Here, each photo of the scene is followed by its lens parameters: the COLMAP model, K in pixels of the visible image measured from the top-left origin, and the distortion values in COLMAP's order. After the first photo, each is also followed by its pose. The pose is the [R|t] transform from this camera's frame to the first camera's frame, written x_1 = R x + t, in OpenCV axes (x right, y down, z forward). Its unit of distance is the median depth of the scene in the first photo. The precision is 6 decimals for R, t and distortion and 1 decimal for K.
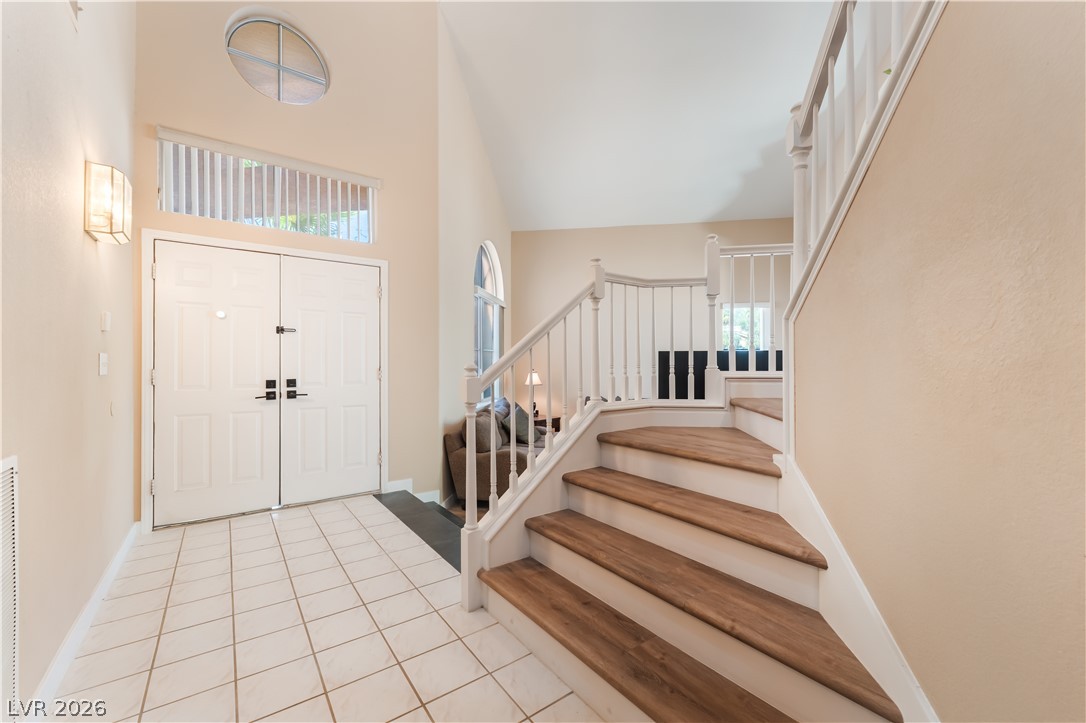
lens RADIAL K [[437.8, 0, 542.2], [0, 437.8, 362.6], [0, 0, 1]] dist [-0.001955, 0.000081]
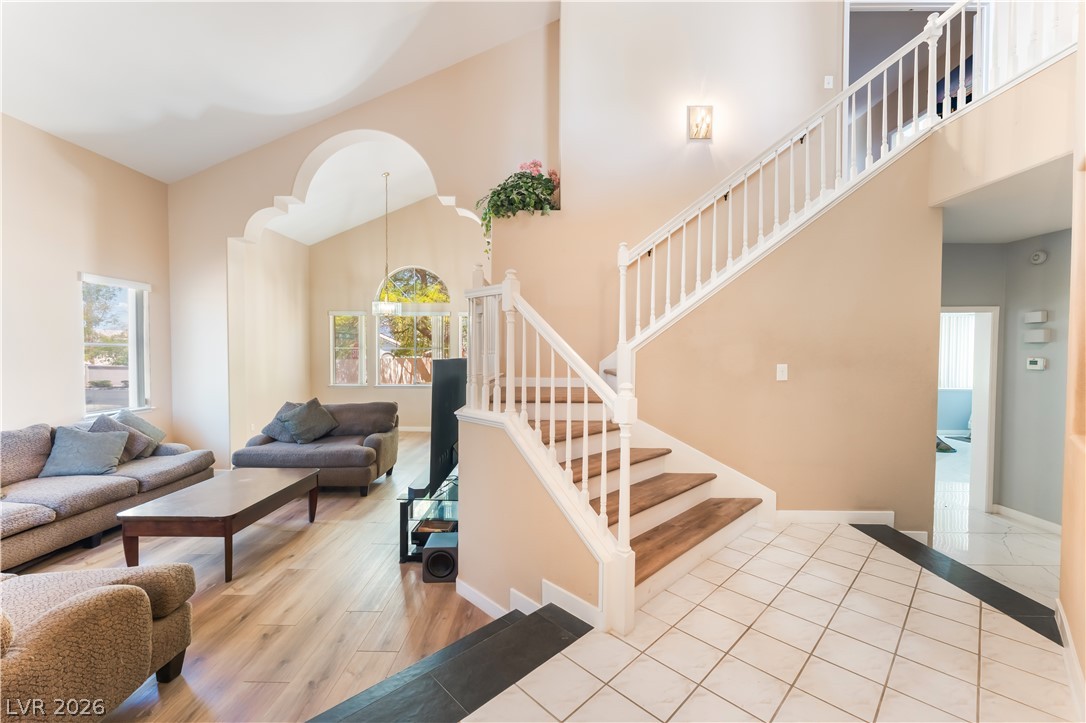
lens RADIAL K [[437.8, 0, 542.2], [0, 437.8, 362.6], [0, 0, 1]] dist [-0.001955, 0.000081]
pose [[-0.145474, -0.020893, 0.989141, -1.124979], [-0.007925, 0.999770, 0.019952, -0.061844], [-0.989330, -0.004936, -0.145606, 1.360996]]
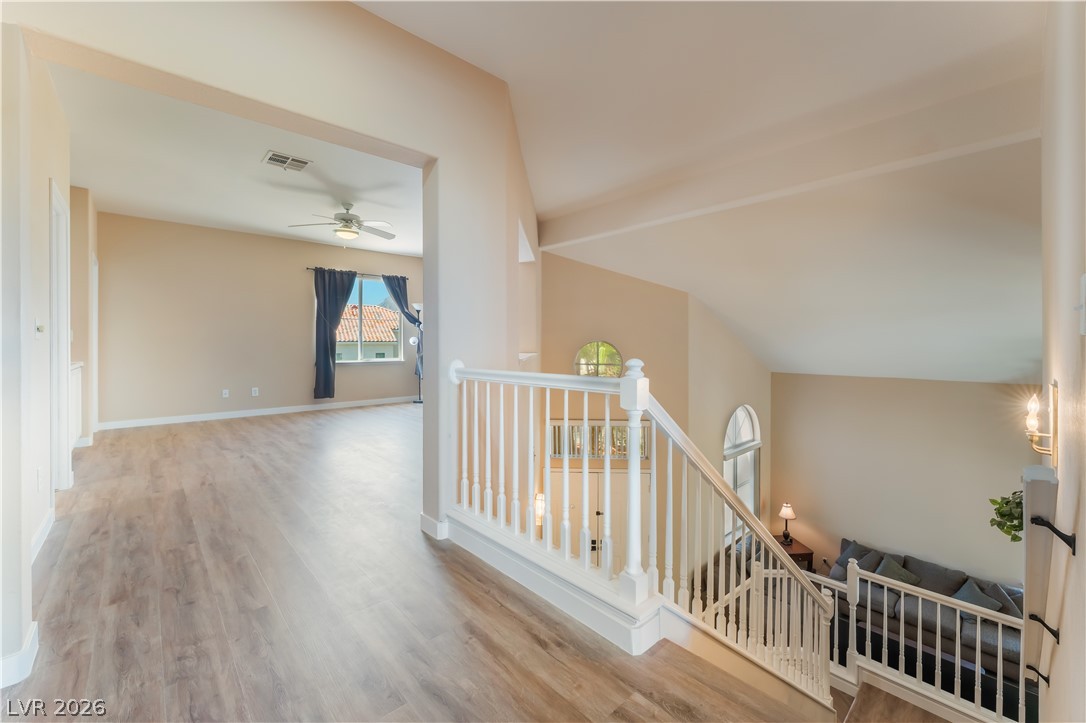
lens RADIAL K [[440.9, 0, 543.6], [0, 440.9, 346.1], [0, 0, 1]] dist [-0.000984, -0.000017]
pose [[0.781684, 0.013713, -0.623524, 0.671515], [-0.003832, 0.999845, 0.017186, -1.373549], [0.623663, -0.011045, 0.781615, -1.017283]]
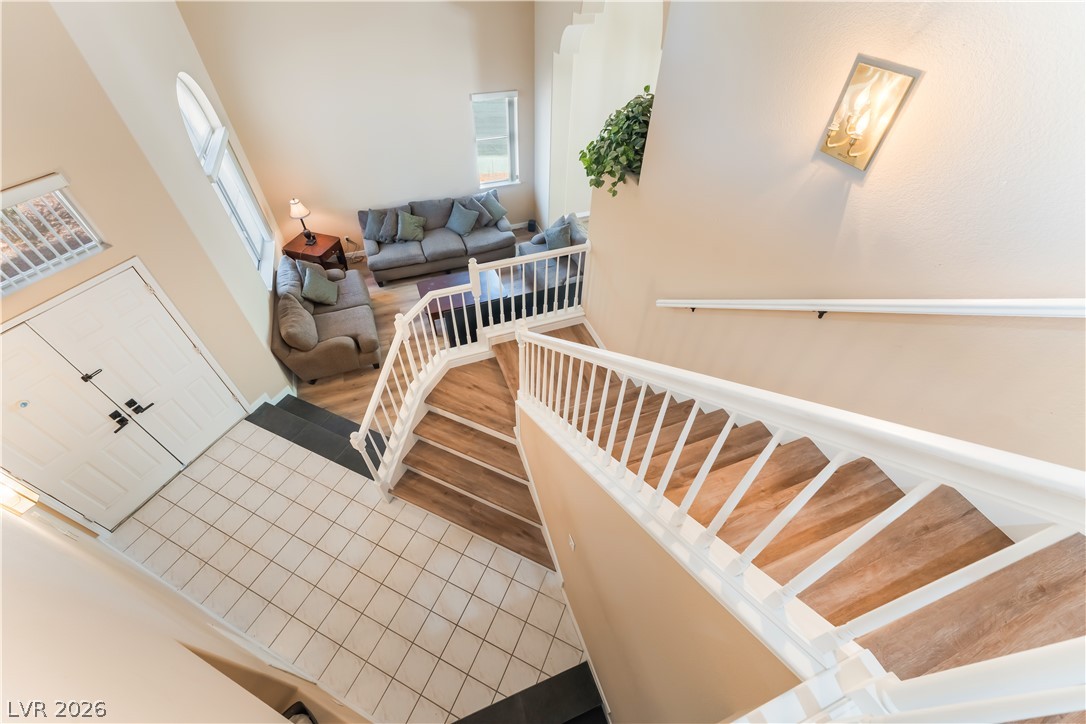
lens RADIAL K [[437.8, 0, 542.2], [0, 437.8, 363.1], [0, 0, 1]] dist [-0.001955, 0.000081]
pose [[0.868790, -0.348264, 0.352016, -0.031293], [-0.019329, 0.686492, 0.726881, -1.468657], [-0.494802, -0.638311, 0.589686, -0.192389]]
